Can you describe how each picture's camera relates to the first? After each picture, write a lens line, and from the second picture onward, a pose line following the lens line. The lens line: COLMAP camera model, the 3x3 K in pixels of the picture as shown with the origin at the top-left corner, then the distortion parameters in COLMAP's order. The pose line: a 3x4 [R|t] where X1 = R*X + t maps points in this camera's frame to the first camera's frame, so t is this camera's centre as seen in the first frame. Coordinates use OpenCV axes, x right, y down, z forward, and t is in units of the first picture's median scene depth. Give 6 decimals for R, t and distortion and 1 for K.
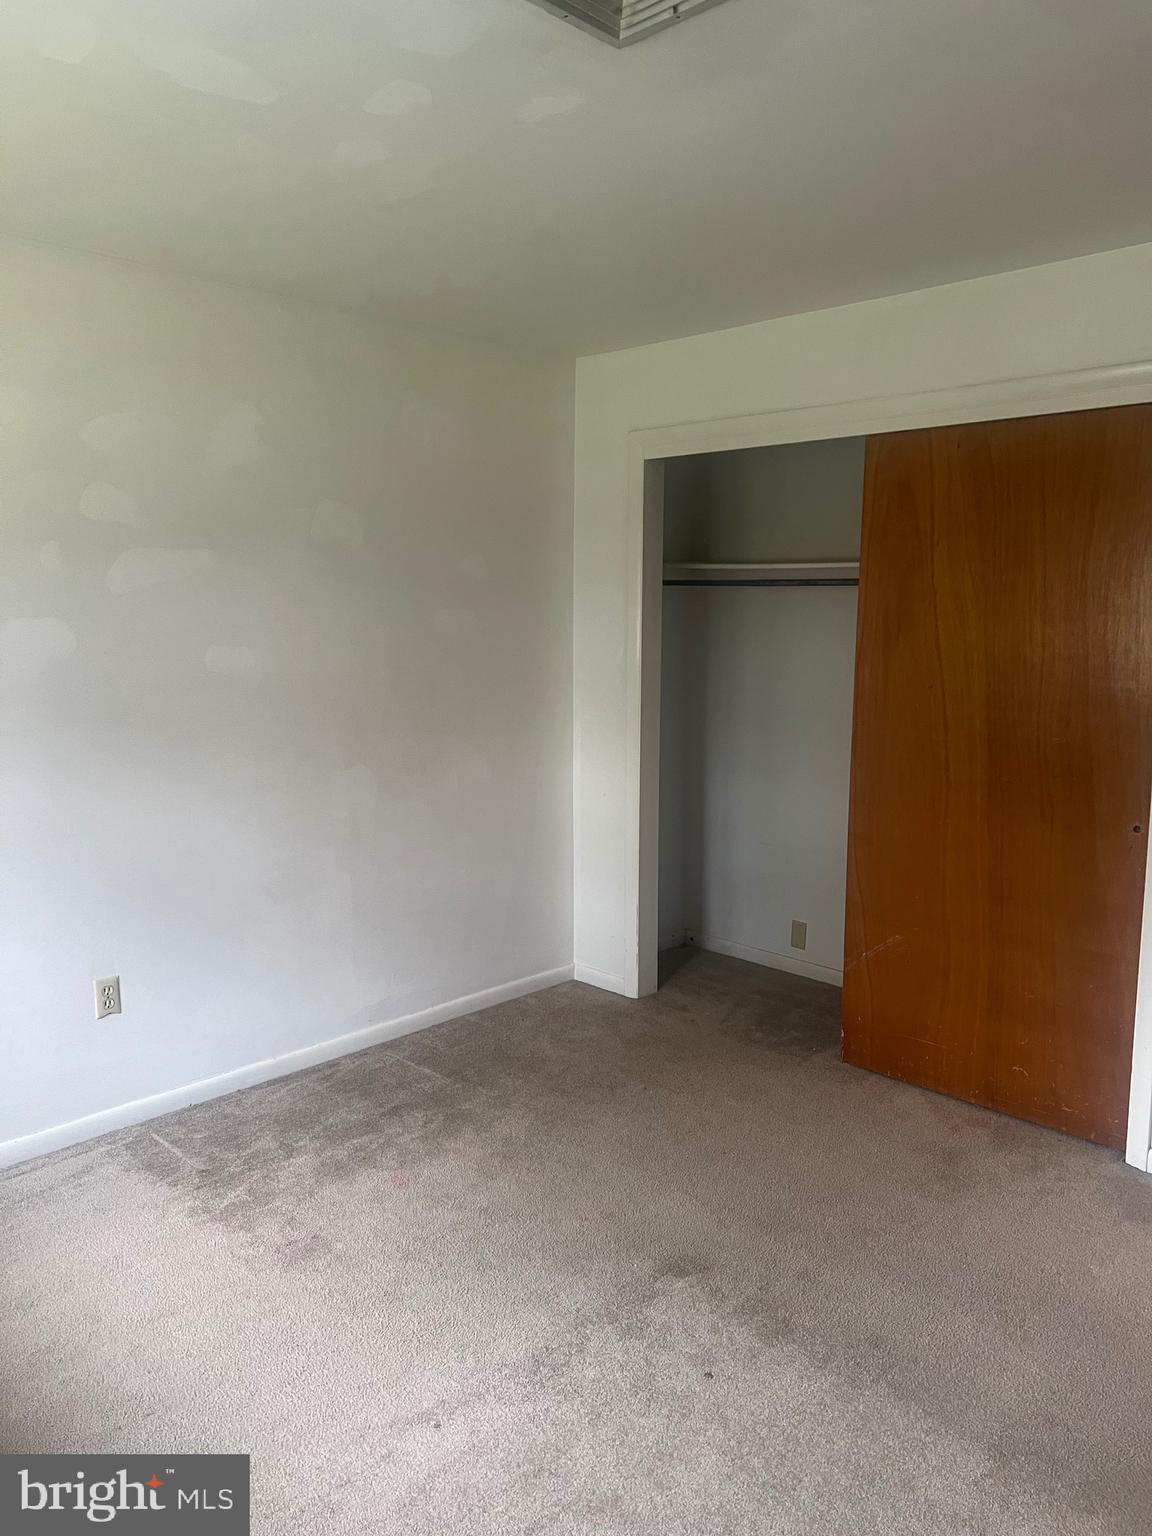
lens RADIAL K [[1162.4, 0, 576.0], [0, 1162.4, 768.0], [0, 0, 1]] dist [0.041275, -0.063938]
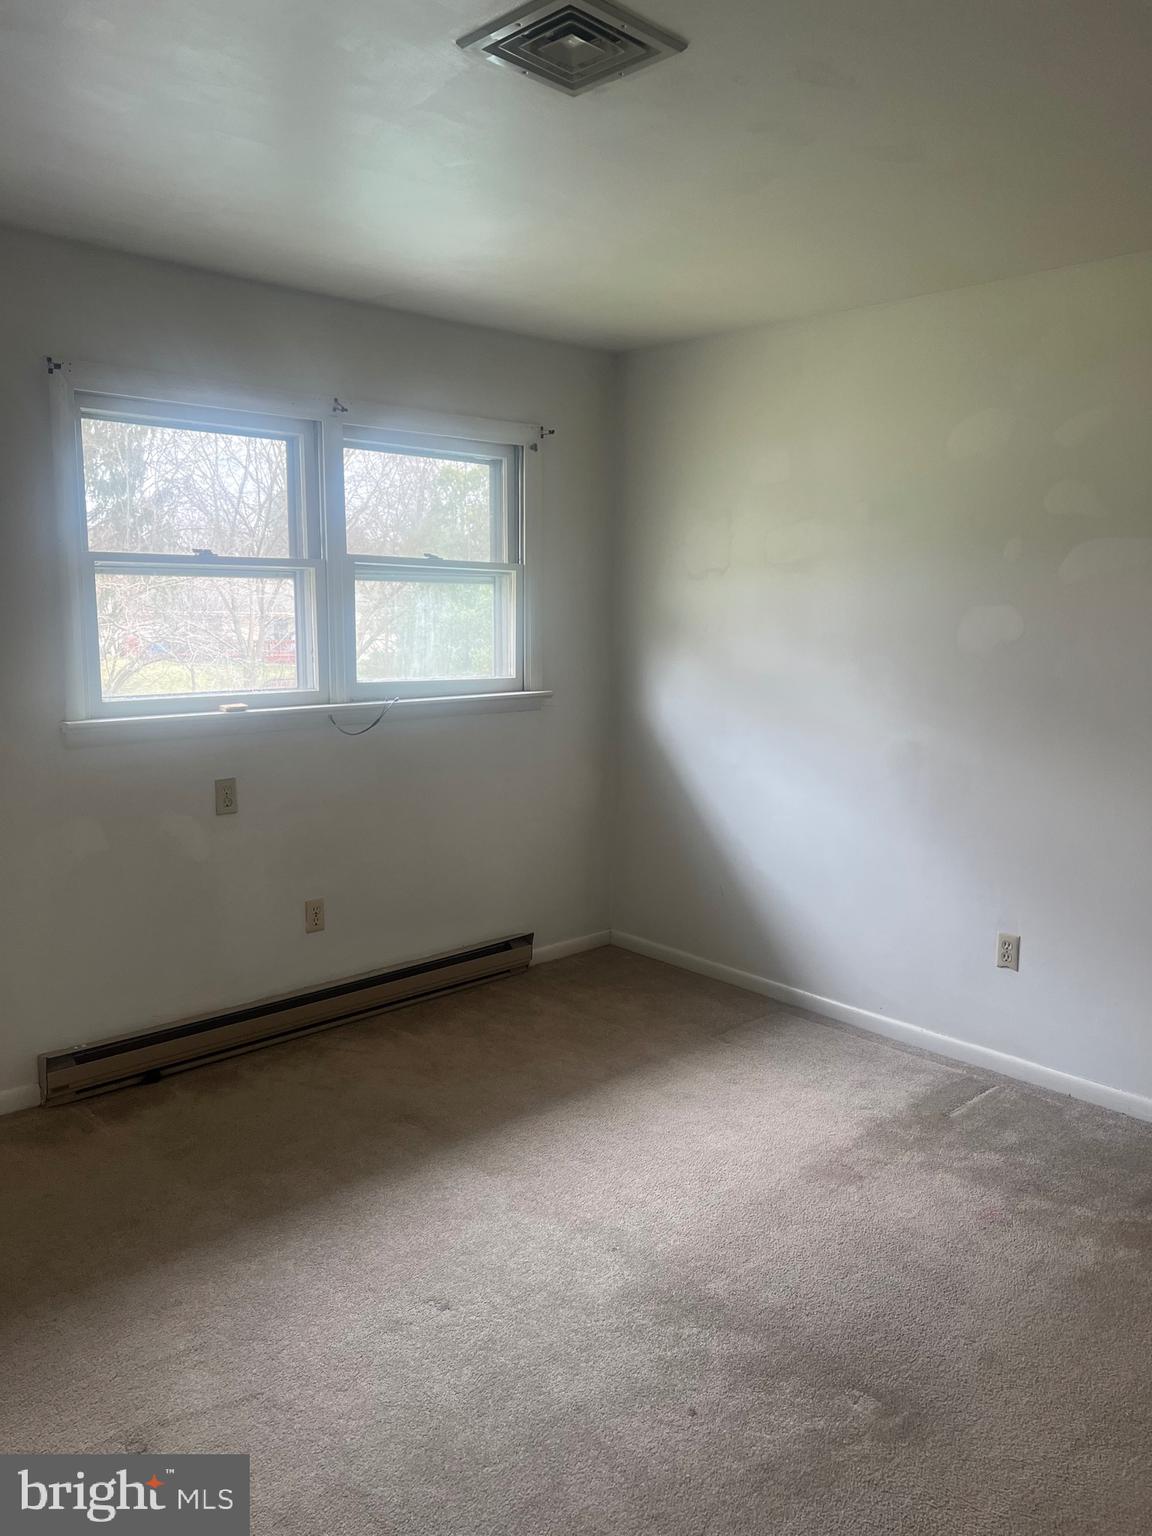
lens RADIAL K [[1136.1, 0, 576.0], [0, 1136.1, 768.0], [0, 0, 1]] dist [0.051332, -0.053127]
pose [[-0.008711, 0.156298, -0.987672, 0.682103], [-0.161657, 0.974497, 0.155639, -0.079037], [0.986808, 0.161020, 0.016778, 0.590215]]
